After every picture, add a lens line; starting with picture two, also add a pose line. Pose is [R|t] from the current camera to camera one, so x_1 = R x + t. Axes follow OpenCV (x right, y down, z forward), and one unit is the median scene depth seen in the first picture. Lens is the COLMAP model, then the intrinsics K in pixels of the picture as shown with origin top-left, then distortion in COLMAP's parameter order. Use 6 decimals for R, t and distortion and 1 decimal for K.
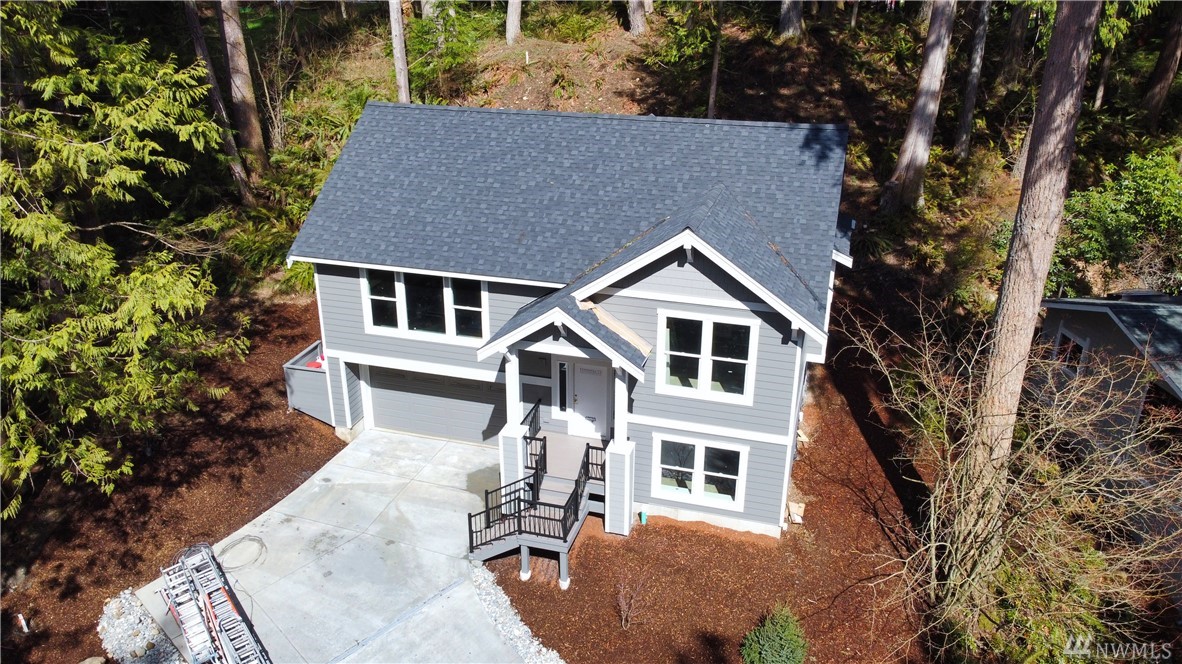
lens RADIAL K [[894.0, 0, 591.0], [0, 894.0, 332.0], [0, 0, 1]] dist [-0.001897, -0.002102]
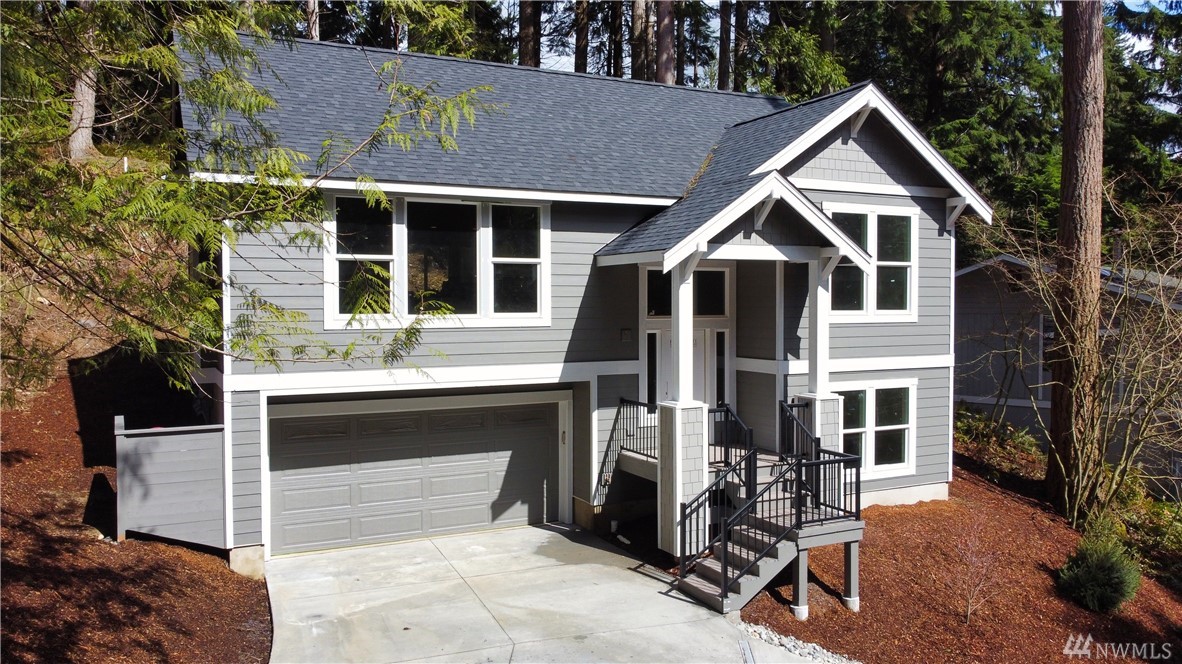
lens RADIAL K [[894.0, 0, 591.0], [0, 894.0, 332.0], [0, 0, 1]] dist [-0.001897, -0.002102]
pose [[0.732349, -0.028638, 0.680327, -0.547384], [0.269142, 0.929932, -0.250578, 0.198538], [-0.625482, 0.366615, 0.688742, 0.572352]]
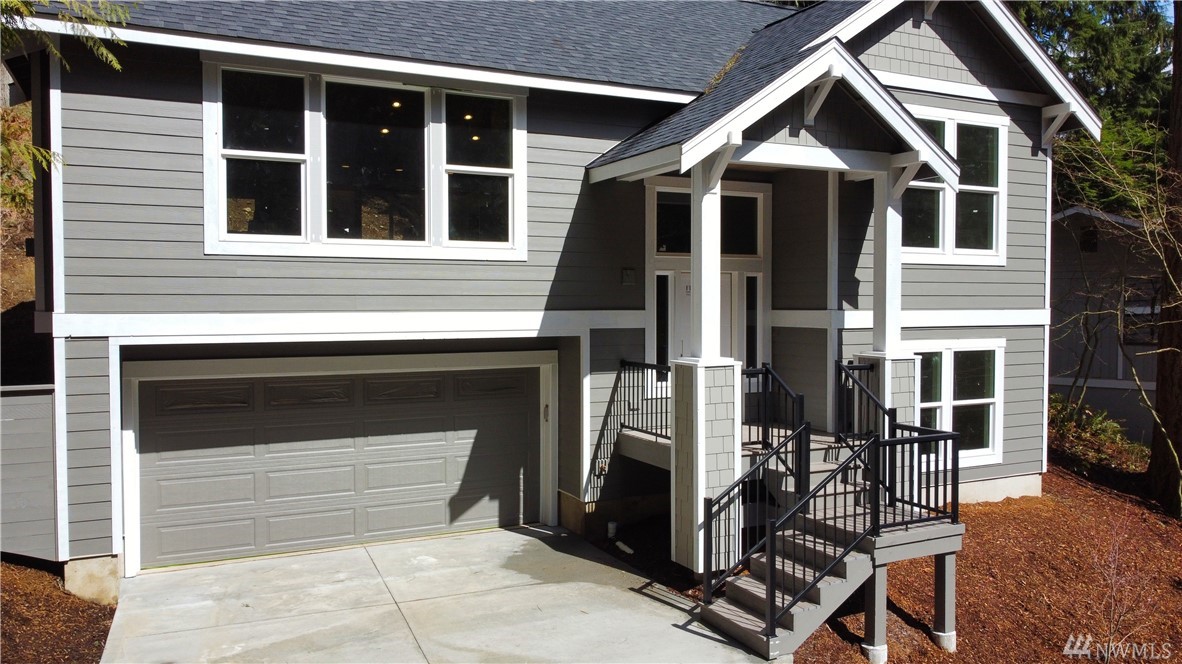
lens RADIAL K [[894.0, 0, 591.0], [0, 894.0, 332.0], [0, 0, 1]] dist [-0.001897, -0.002102]
pose [[0.735655, -0.027847, 0.676783, -0.426964], [0.266403, 0.930528, -0.251289, 0.190308], [-0.622768, 0.365159, 0.691967, 0.697120]]
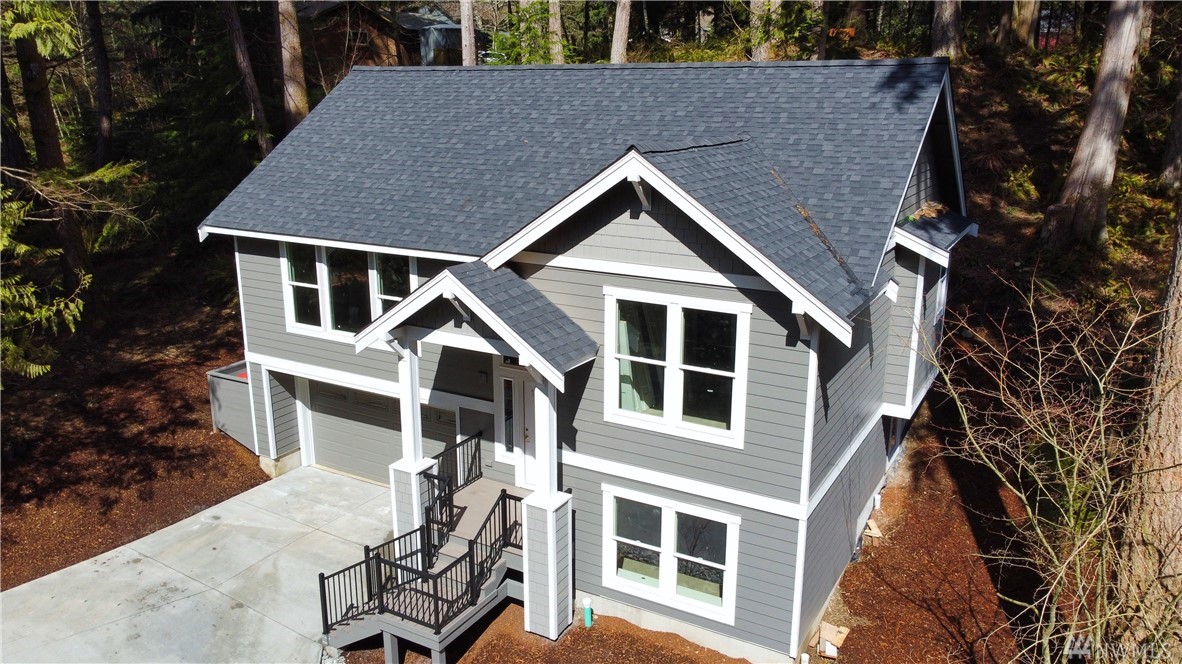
lens RADIAL K [[894.0, 0, 591.0], [0, 894.0, 332.0], [0, 0, 1]] dist [-0.001897, -0.002102]
pose [[0.973365, 0.057694, -0.221883, 0.192762], [-0.086318, 0.988825, -0.121549, 0.079660], [0.212390, 0.137464, 0.967468, 0.331585]]
